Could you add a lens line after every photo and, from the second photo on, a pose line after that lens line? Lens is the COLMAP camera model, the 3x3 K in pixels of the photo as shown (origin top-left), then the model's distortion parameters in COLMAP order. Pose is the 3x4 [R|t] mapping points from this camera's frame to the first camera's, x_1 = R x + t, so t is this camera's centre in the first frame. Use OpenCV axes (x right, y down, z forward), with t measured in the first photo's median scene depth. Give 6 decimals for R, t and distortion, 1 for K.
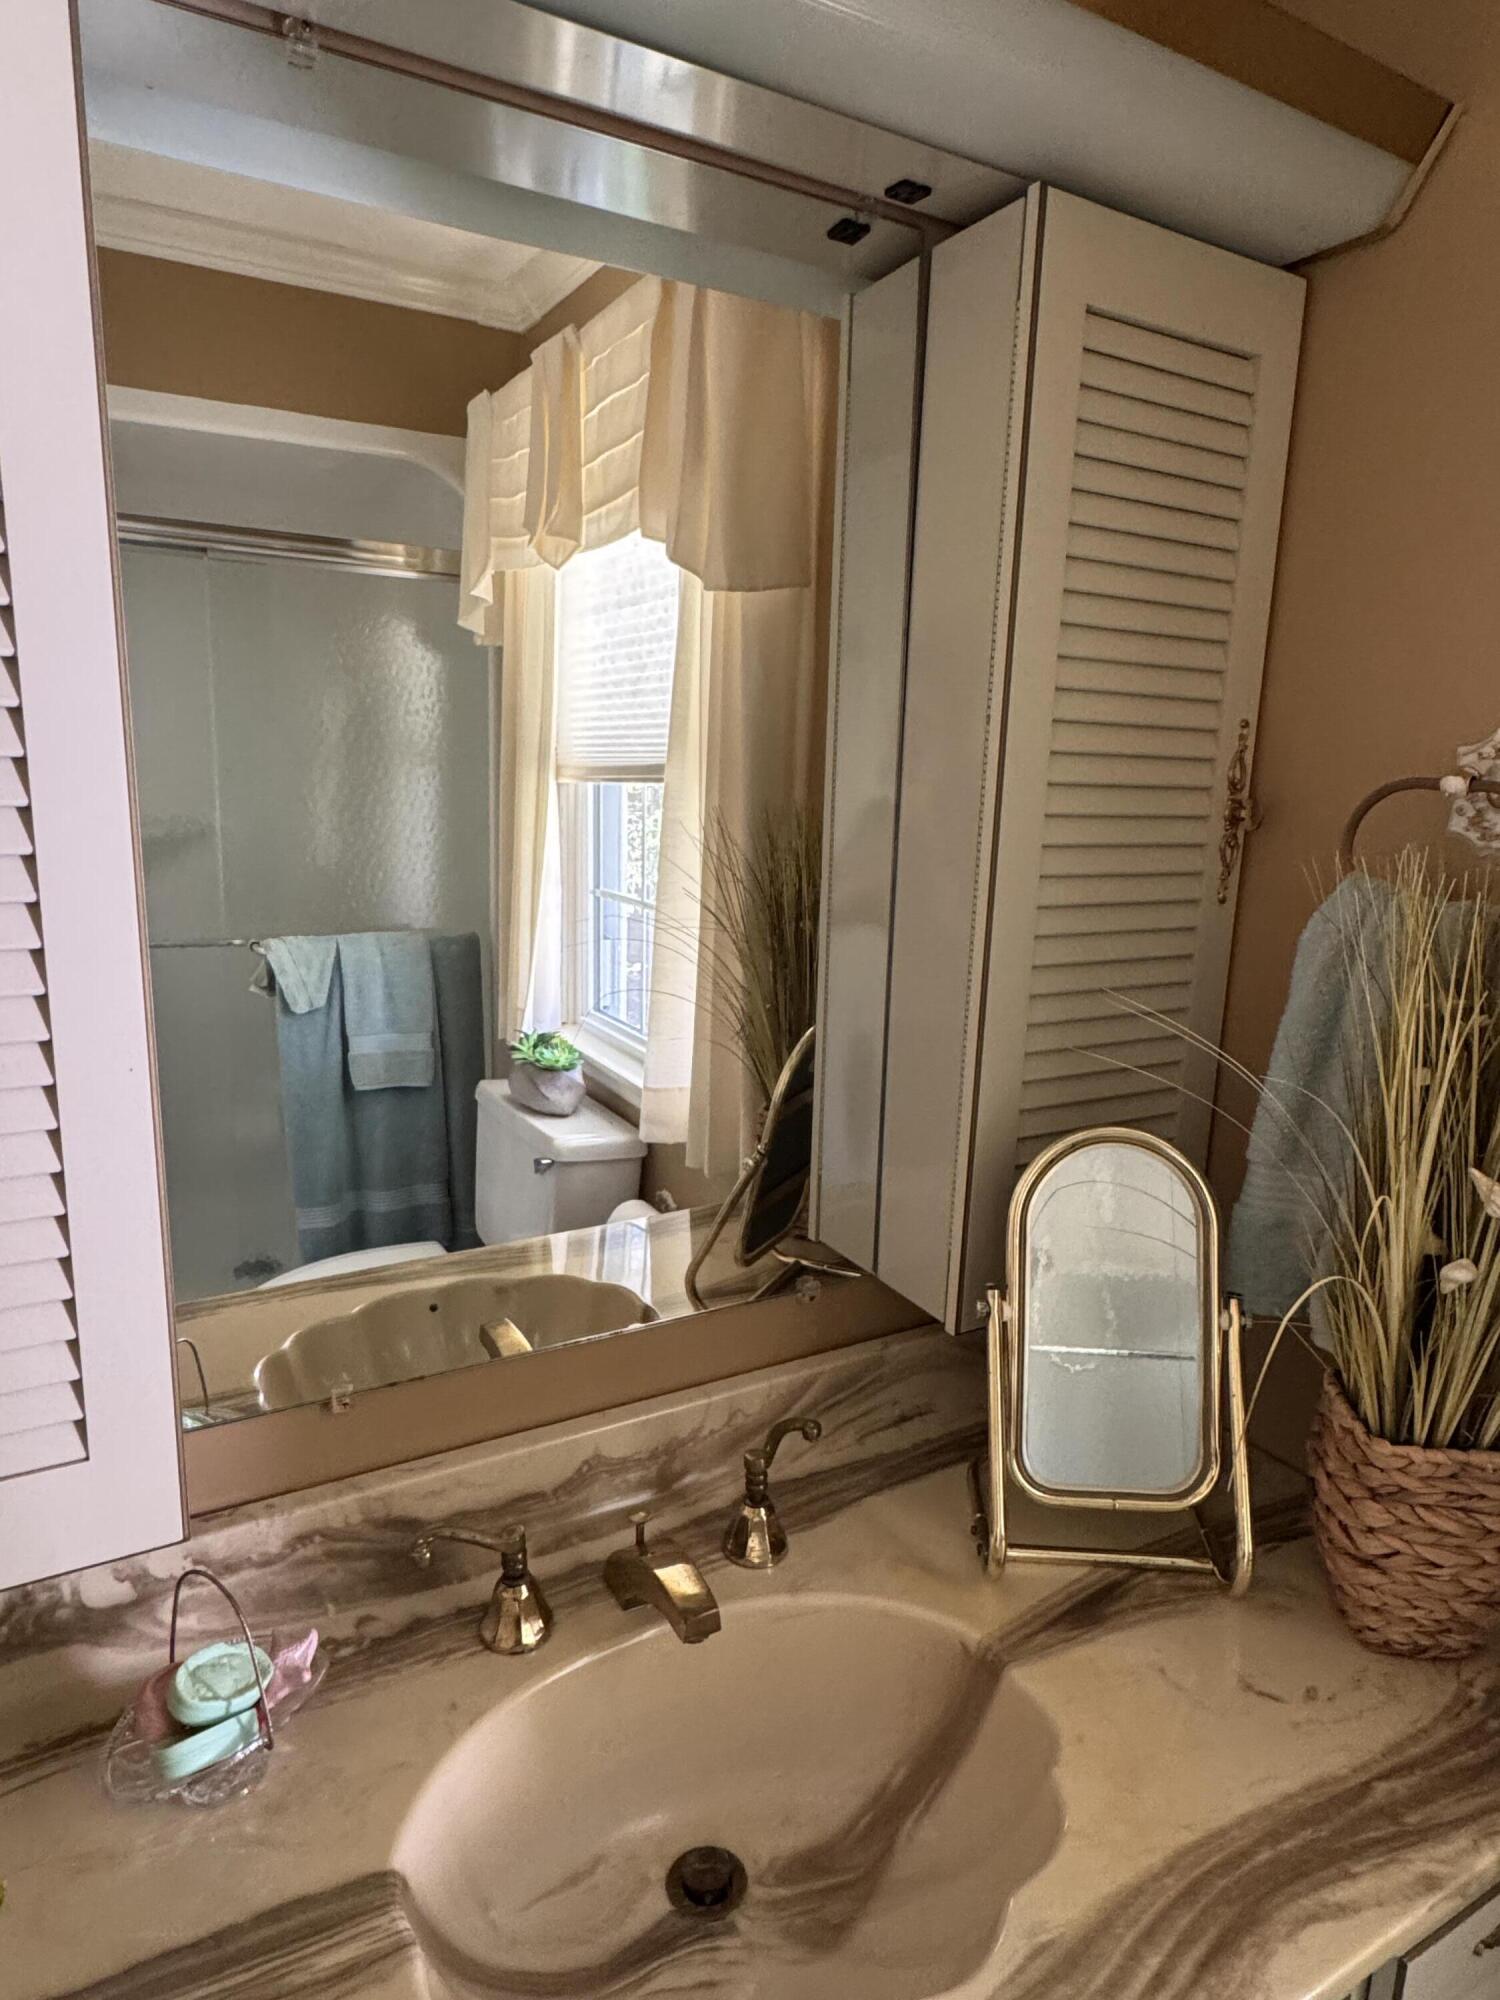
lens RADIAL K [[1170.7, 0, 750.0], [0, 1170.7, 1000.0], [0, 0, 1]] dist [-0.030310, 0.018435]
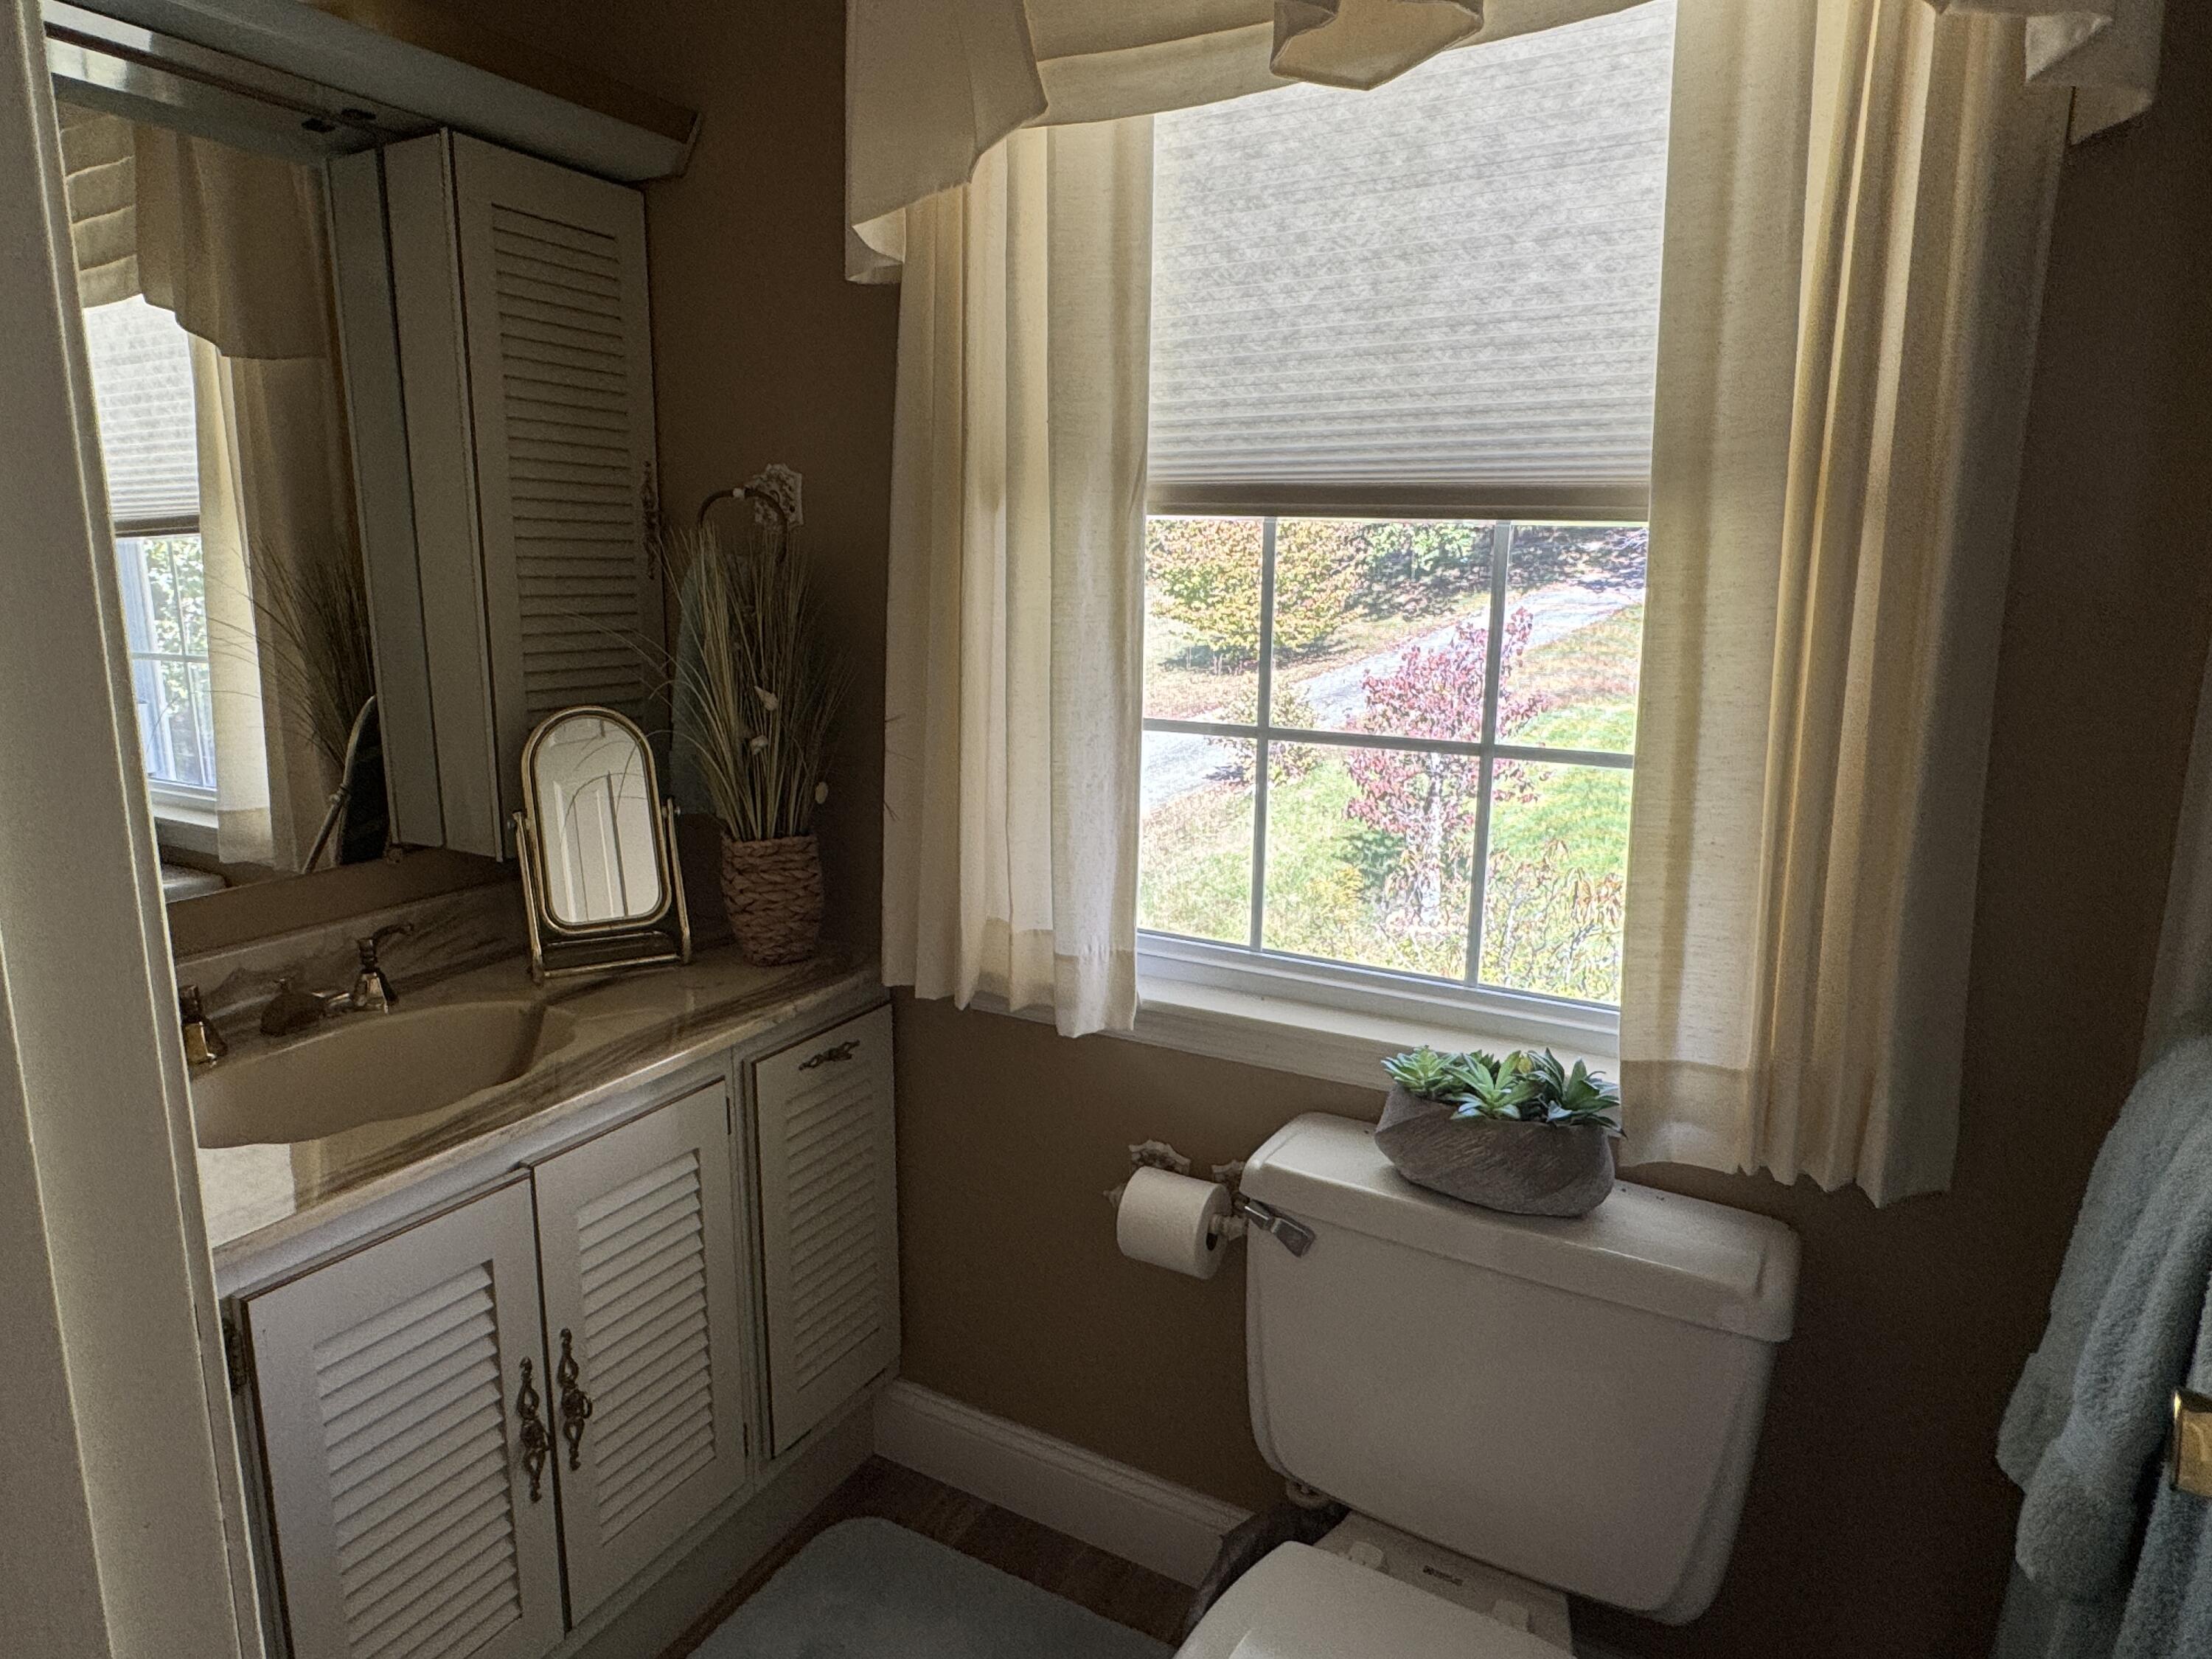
lens RADIAL K [[1294.8, 0, 1106.0], [0, 1294.8, 829.5], [0, 0, 1]] dist [-0.030310, 0.018435]
pose [[0.845484, -0.128035, 0.518425, -0.024274], [0.122527, 0.991443, 0.045030, 0.257754], [-0.519754, 0.025449, 0.853937, -0.826649]]
